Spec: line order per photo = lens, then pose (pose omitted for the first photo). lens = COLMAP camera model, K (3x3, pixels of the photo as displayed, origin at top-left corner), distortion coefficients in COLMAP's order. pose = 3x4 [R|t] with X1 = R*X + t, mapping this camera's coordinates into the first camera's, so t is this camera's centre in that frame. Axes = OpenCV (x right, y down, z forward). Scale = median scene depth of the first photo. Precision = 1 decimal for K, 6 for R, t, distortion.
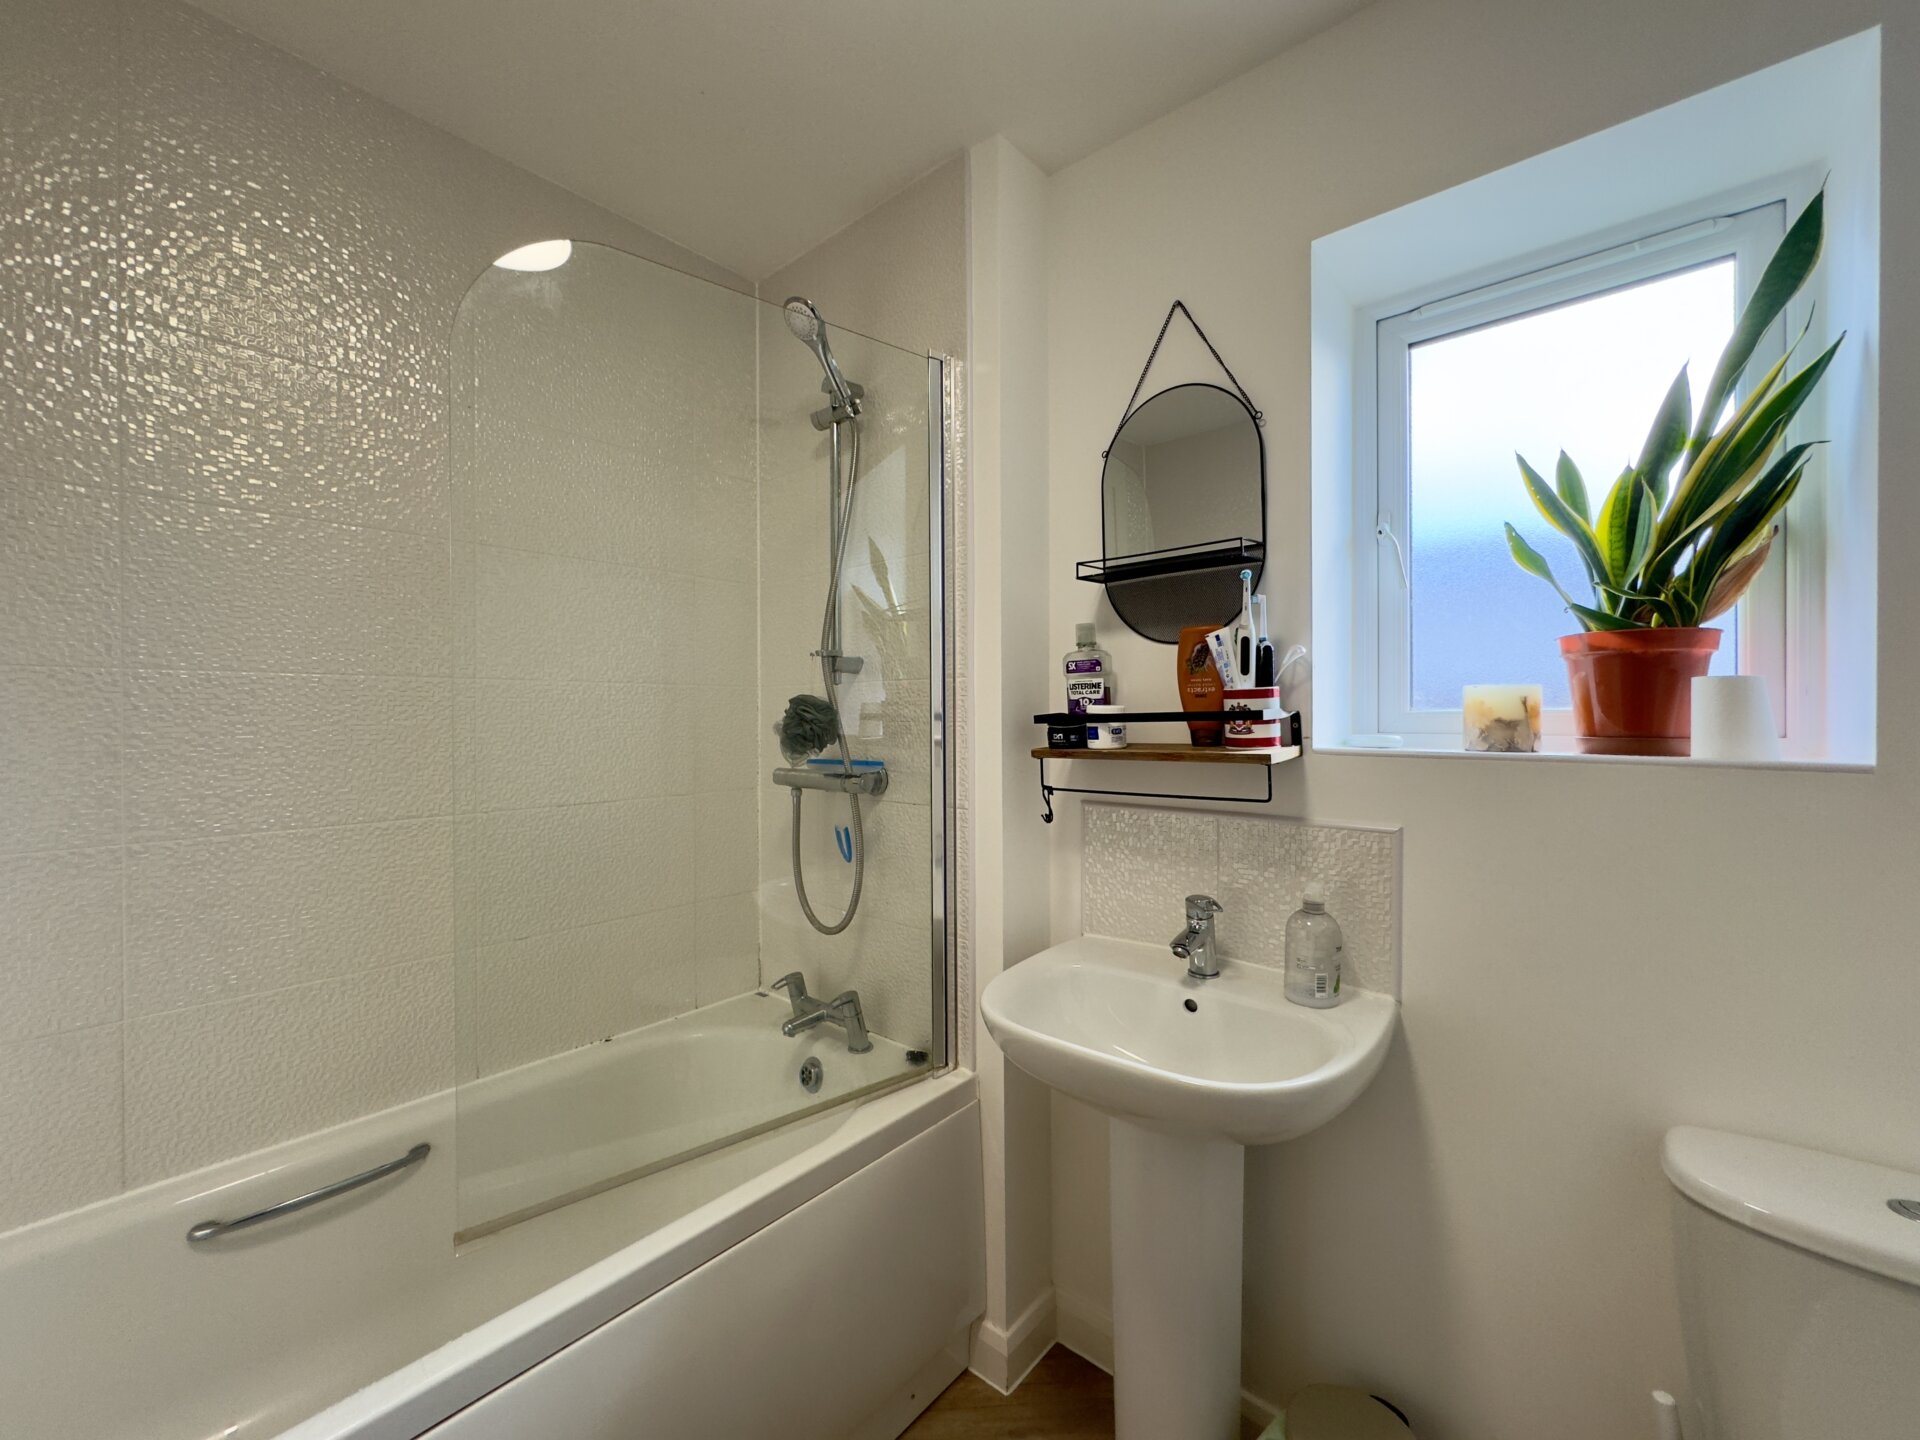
lens RADIAL K [[764.8, 0, 957.4], [0, 764.8, 718.8], [0, 0, 1]] dist [-0.003001, 0.000257]
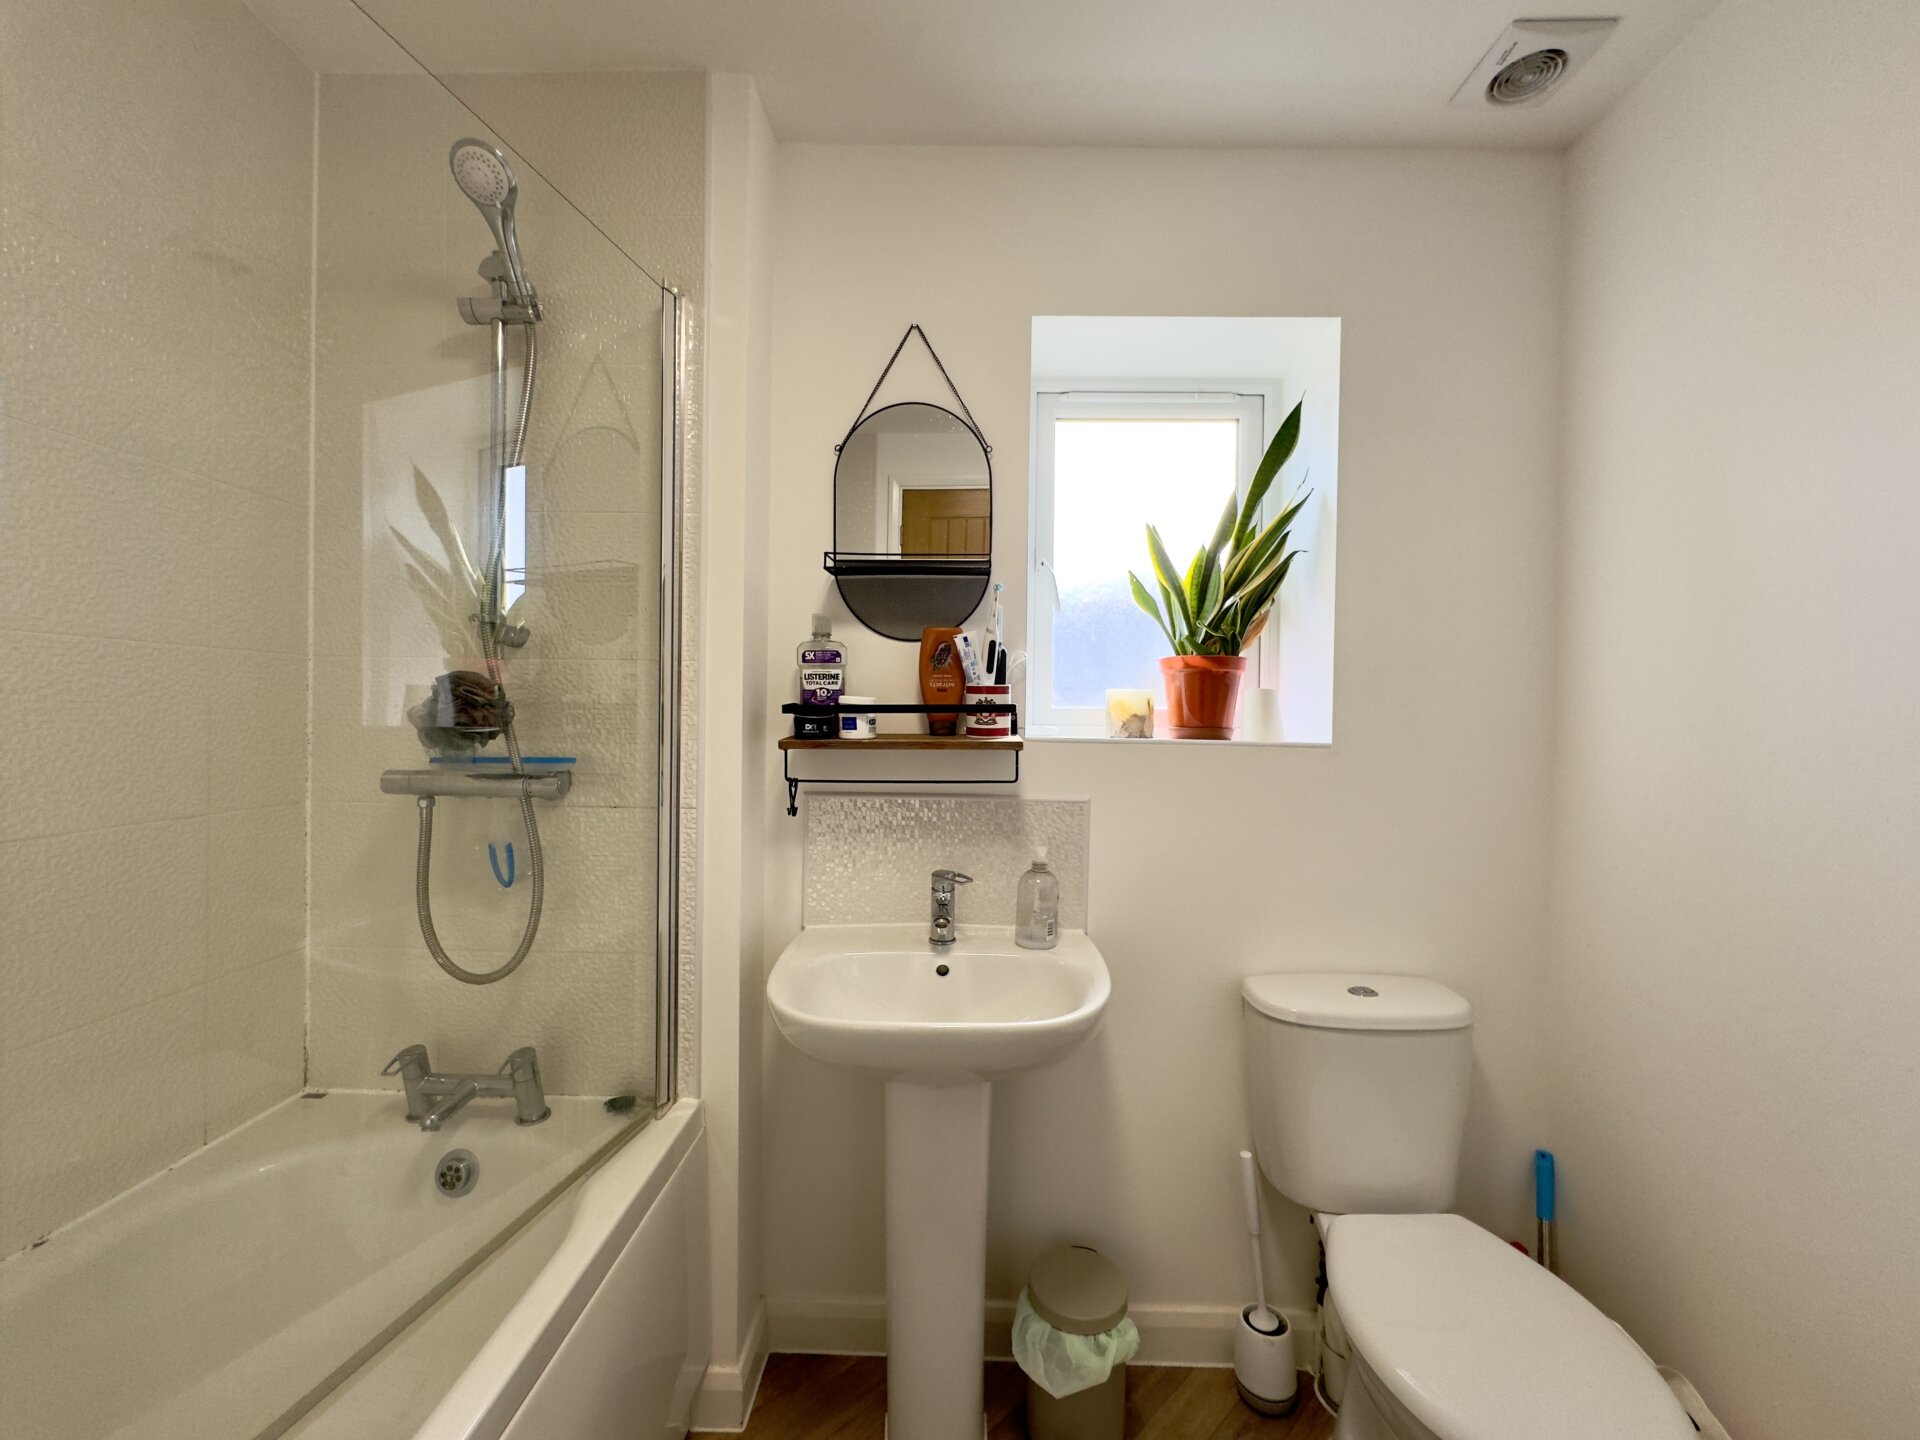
lens RADIAL K [[764.8, 0, 957.4], [0, 764.8, 718.8], [0, 0, 1]] dist [-0.003001, 0.000257]
pose [[0.770000, 0.009466, 0.637973, -0.338361], [-0.013797, 0.999903, 0.001815, 0.008169], [-0.637894, -0.010200, 0.770056, 0.121879]]
